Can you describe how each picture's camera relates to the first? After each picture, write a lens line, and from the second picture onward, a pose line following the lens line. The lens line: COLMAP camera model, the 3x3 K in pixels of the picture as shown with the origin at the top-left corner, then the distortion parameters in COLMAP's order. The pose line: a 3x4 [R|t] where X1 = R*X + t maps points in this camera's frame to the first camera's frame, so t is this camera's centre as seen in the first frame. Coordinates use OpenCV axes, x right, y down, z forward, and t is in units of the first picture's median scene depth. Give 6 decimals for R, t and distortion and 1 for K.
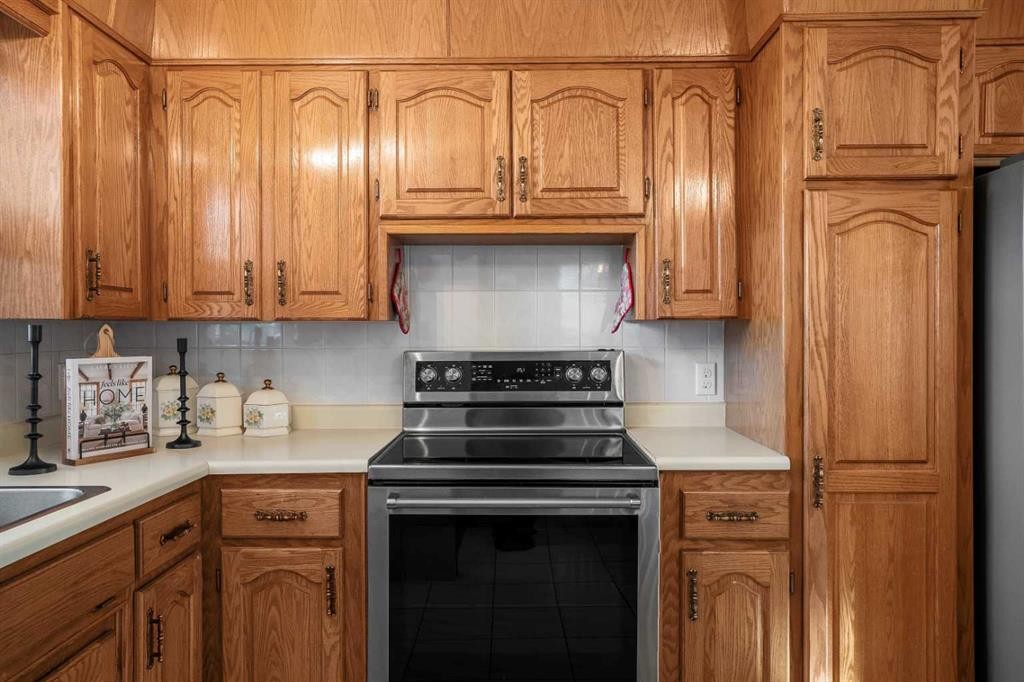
lens RADIAL K [[738.5, 0, 512.0], [0, 738.5, 341.0], [0, 0, 1]] dist [-0.008490, 0.036614]
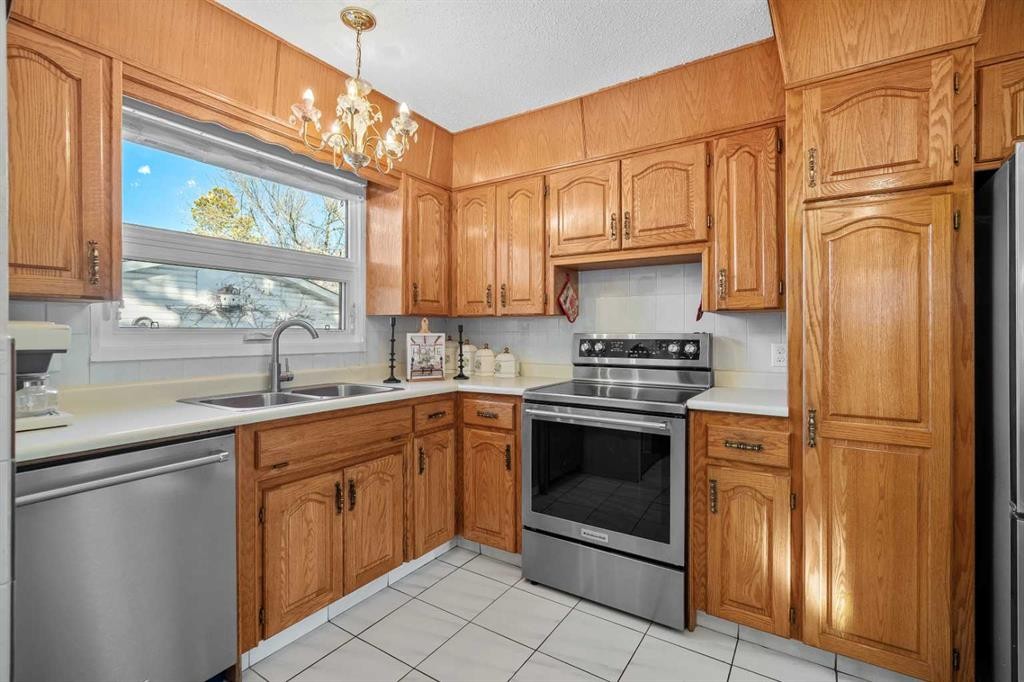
lens RADIAL K [[477.2, 0, 487.2], [0, 477.2, 338.1], [0, 0, 1]] dist [-0.000581, 0.000155]
pose [[0.827711, 0.011700, -0.561032, 0.399270], [-0.013025, 0.999914, 0.001635, 0.033906], [0.561003, 0.005954, 0.827793, -0.041591]]
